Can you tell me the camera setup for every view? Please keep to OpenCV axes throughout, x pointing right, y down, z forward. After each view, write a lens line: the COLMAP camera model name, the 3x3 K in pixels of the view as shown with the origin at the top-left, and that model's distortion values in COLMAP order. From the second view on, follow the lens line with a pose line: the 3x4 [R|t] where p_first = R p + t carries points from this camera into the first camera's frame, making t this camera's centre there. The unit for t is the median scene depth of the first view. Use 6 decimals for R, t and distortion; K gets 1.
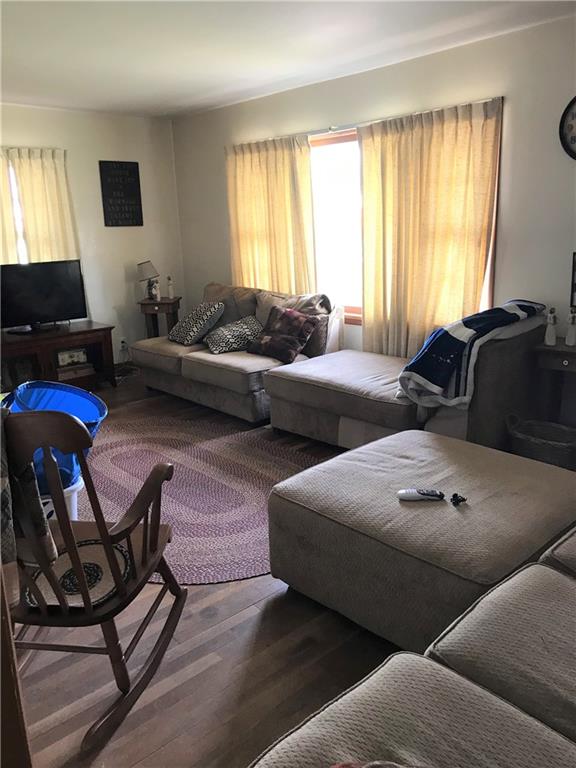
lens RADIAL K [[645.8, 0, 291.6], [0, 645.8, 379.9], [0, 0, 1]] dist [0.063368, -0.080596]
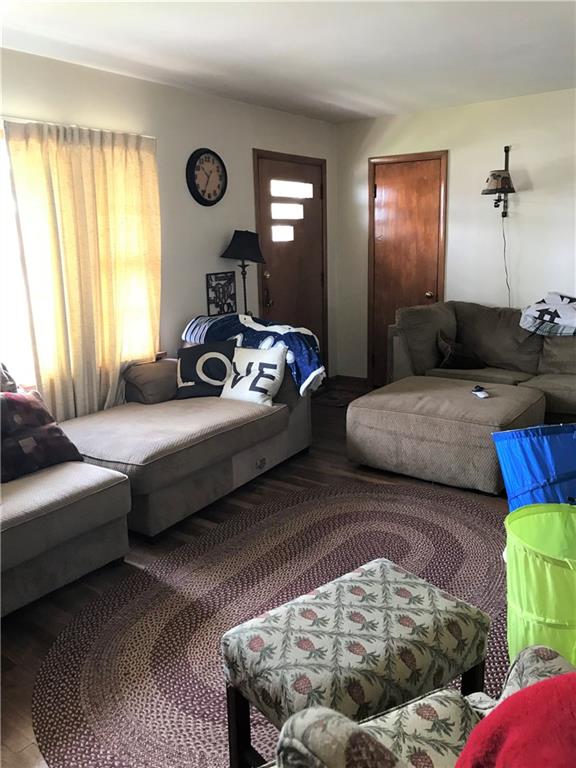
lens RADIAL K [[645.8, 0, 291.6], [0, 645.8, 379.9], [0, 0, 1]] dist [0.063368, -0.080596]
pose [[-0.233722, -0.166808, 0.957888, -0.724126], [0.276858, 0.932974, 0.230022, -0.209728], [-0.932054, 0.318960, -0.171874, 0.953613]]
